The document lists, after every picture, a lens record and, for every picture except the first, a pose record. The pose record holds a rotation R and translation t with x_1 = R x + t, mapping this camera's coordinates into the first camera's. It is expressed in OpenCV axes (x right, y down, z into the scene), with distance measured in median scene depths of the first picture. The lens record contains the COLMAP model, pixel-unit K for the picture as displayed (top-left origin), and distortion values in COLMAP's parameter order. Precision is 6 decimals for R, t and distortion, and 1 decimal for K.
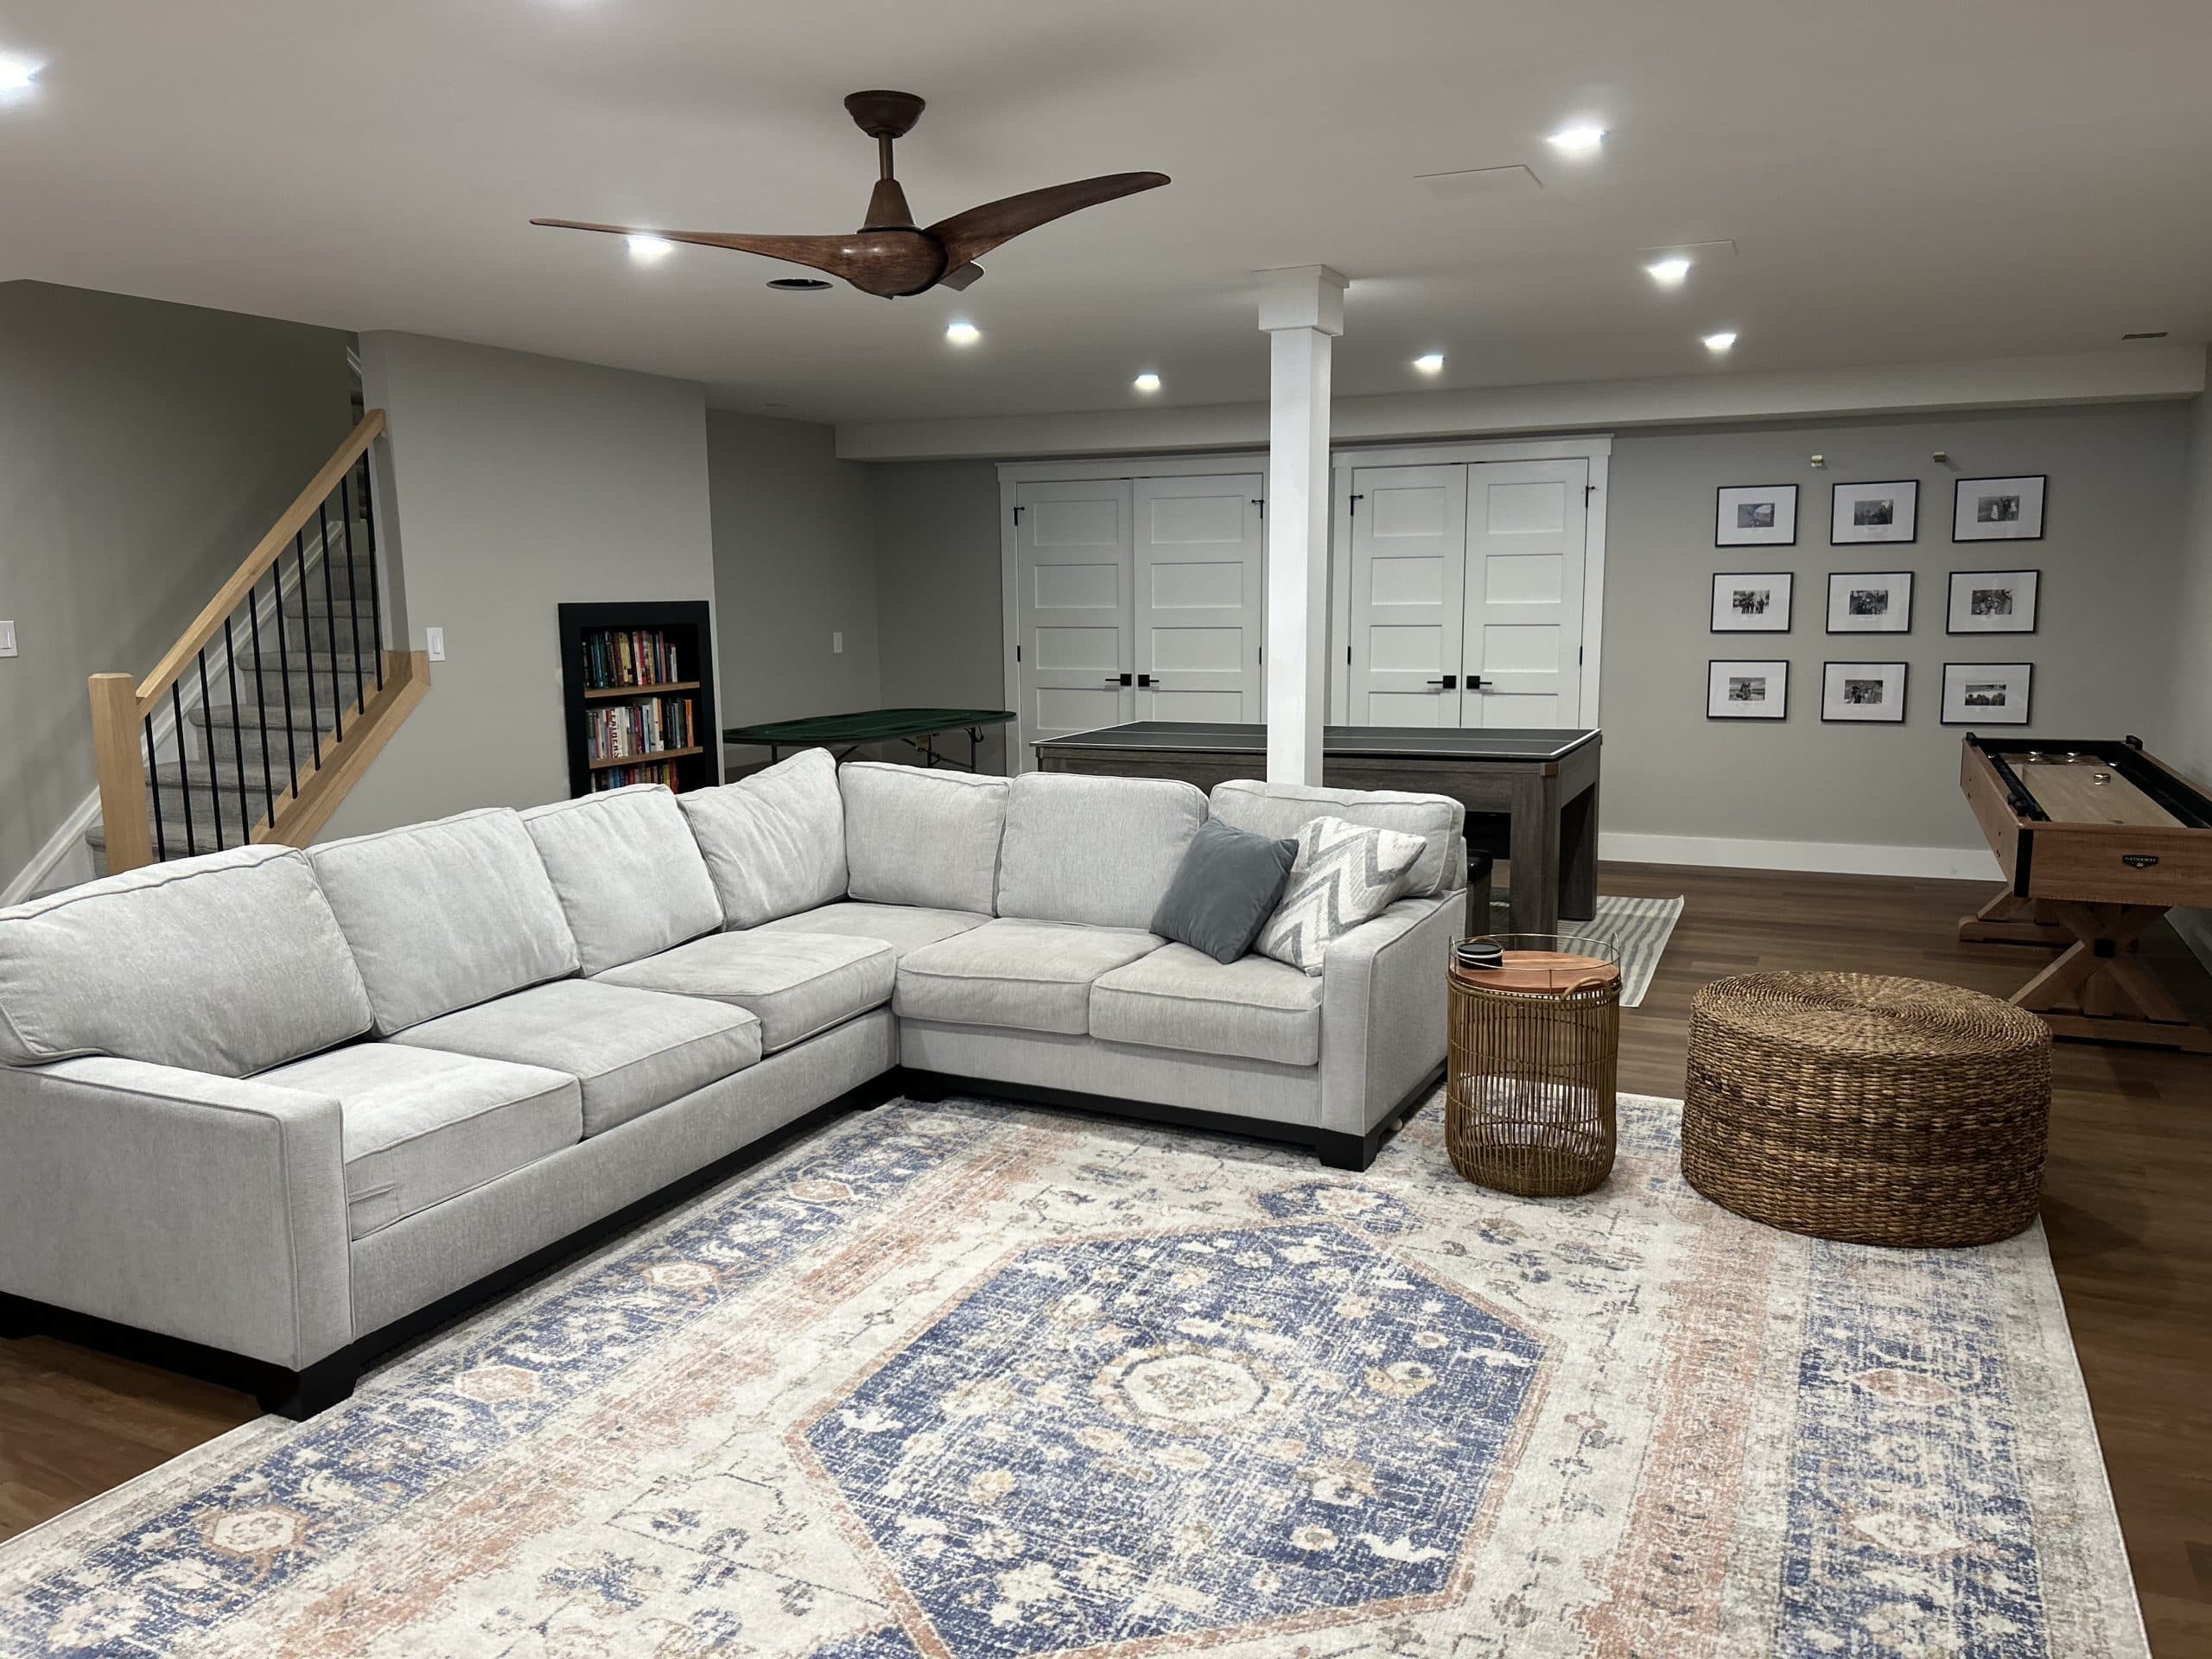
lens RADIAL K [[1728.9, 0, 1103.2], [0, 1728.9, 835.3], [0, 0, 1]] dist [0.038257, -0.040163]
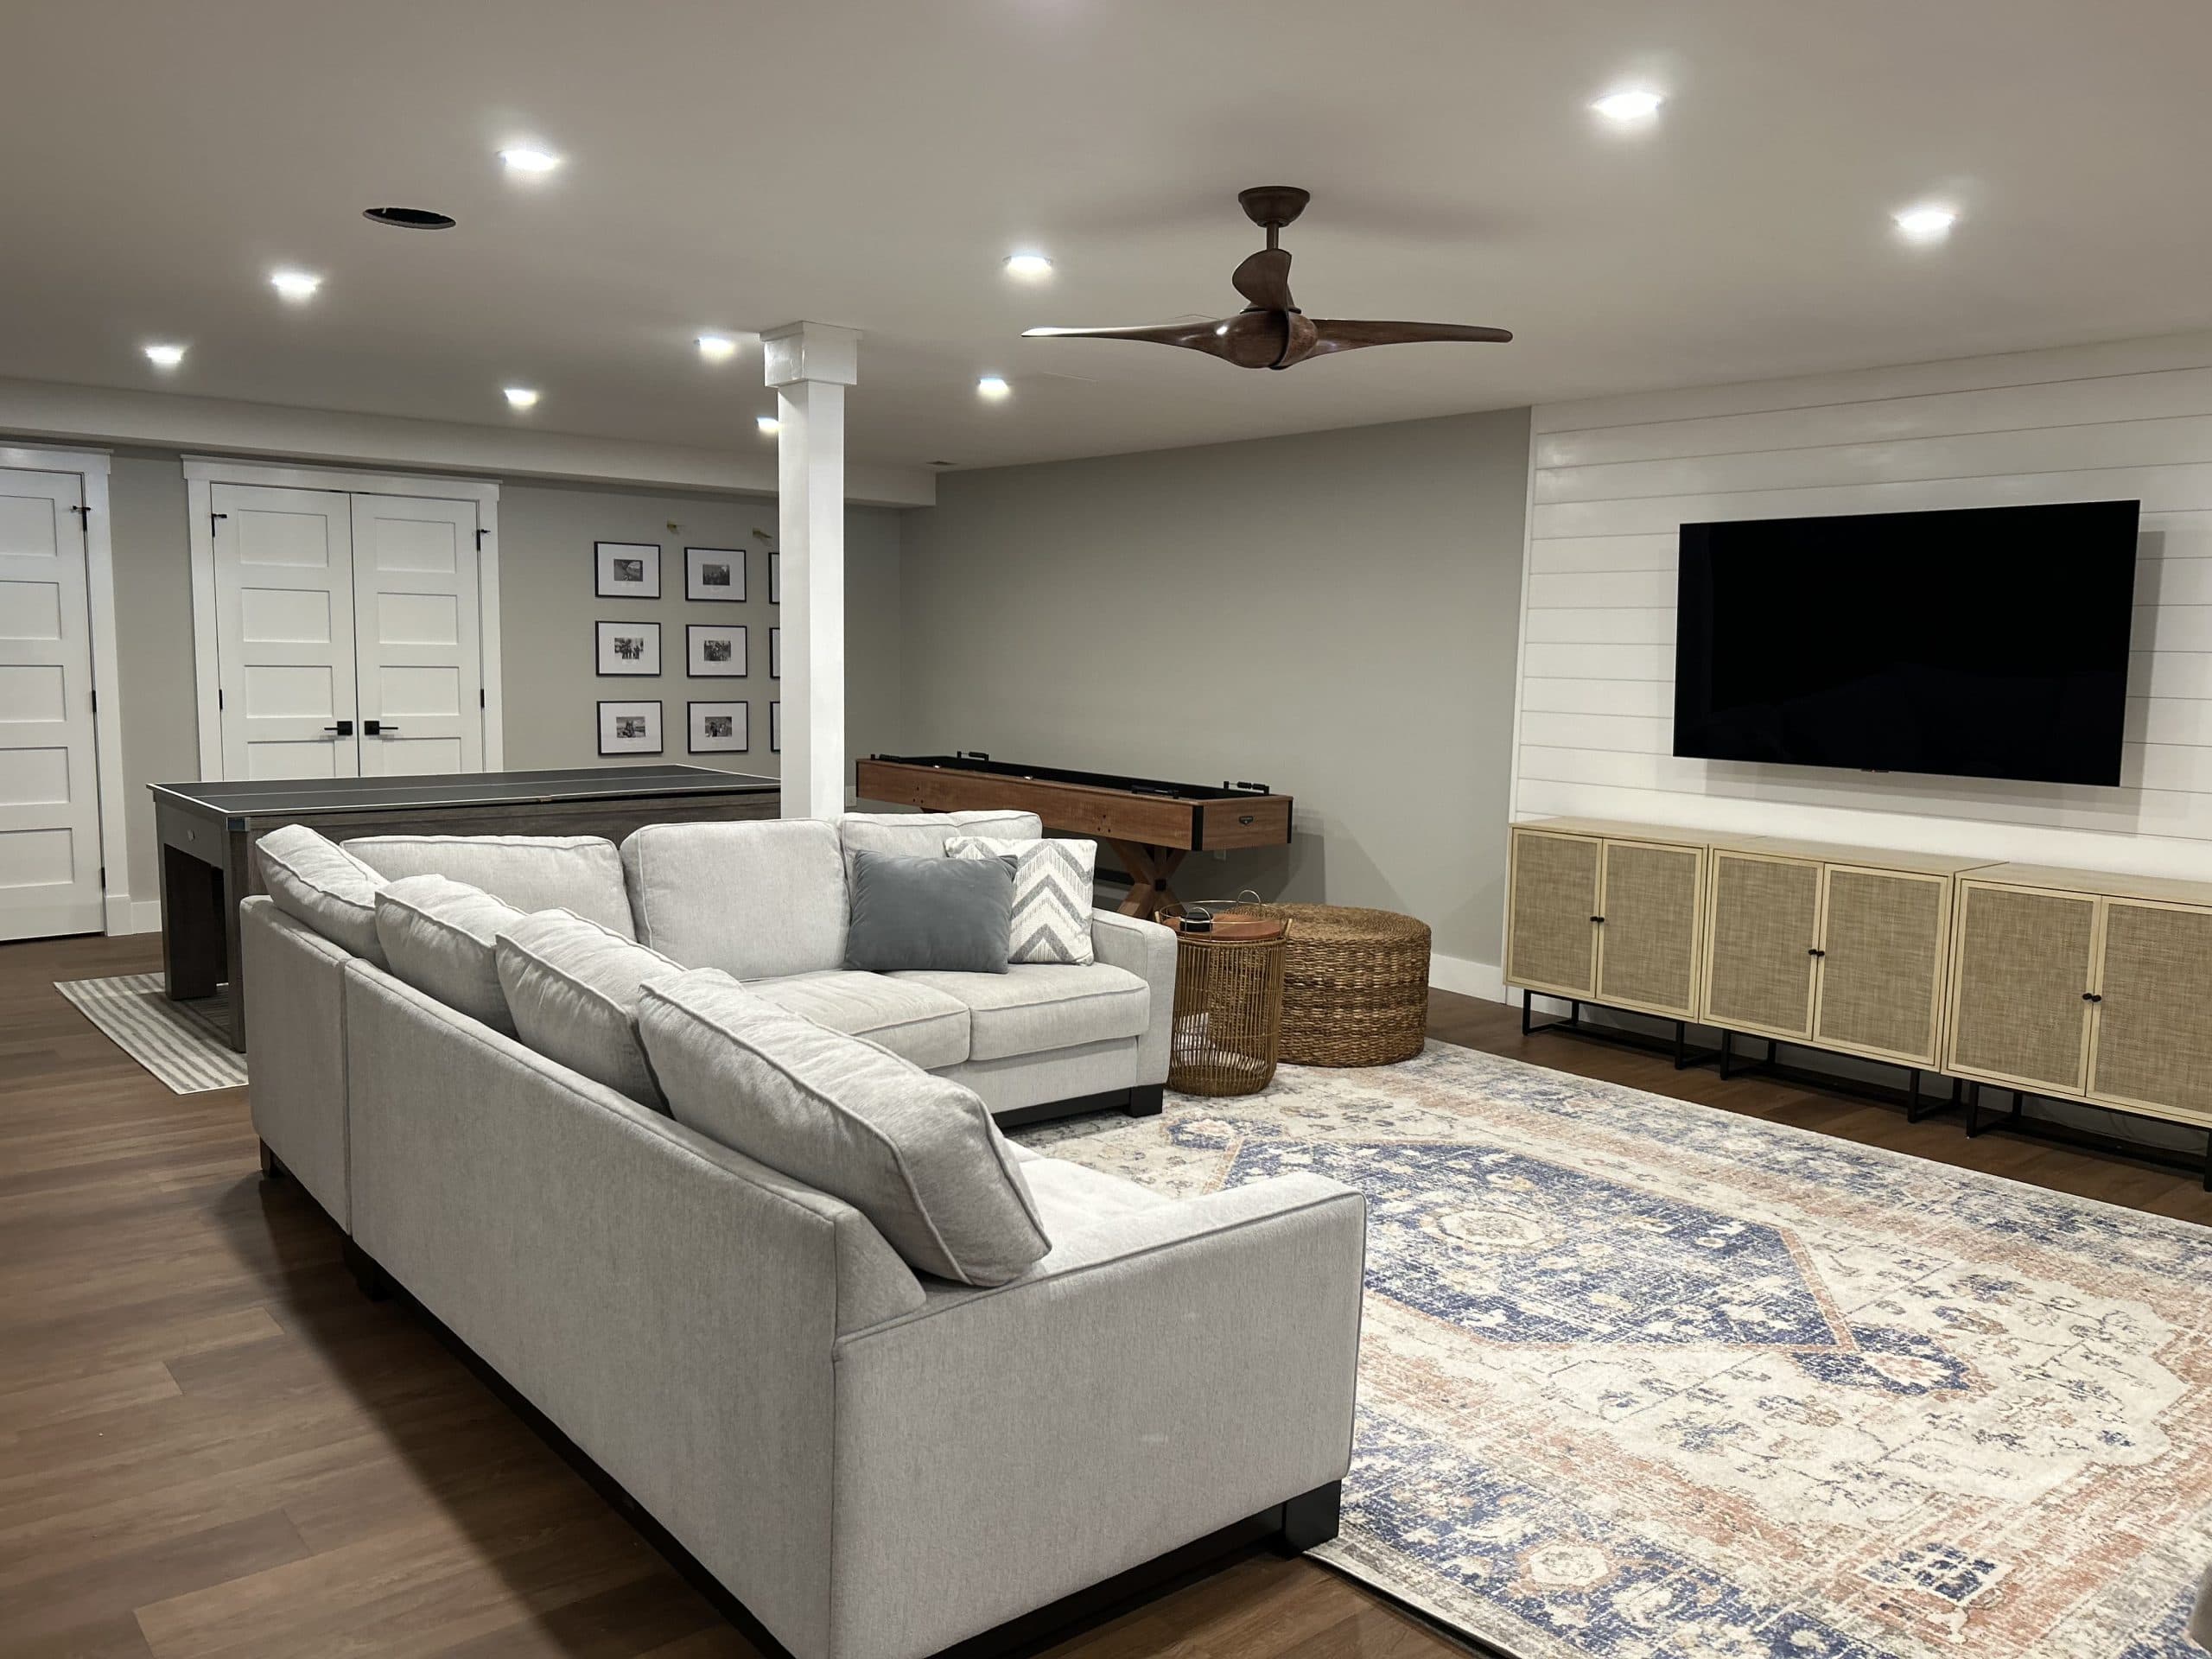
lens RADIAL K [[1728.9, 0, 1102.9], [0, 1728.9, 826.4], [0, 0, 1]] dist [0.038257, -0.040163]
pose [[0.406282, -0.076942, 0.910502, -1.193052], [0.108172, 0.993491, 0.035687, -0.065983], [-0.907322, 0.083992, 0.411961, 0.653215]]
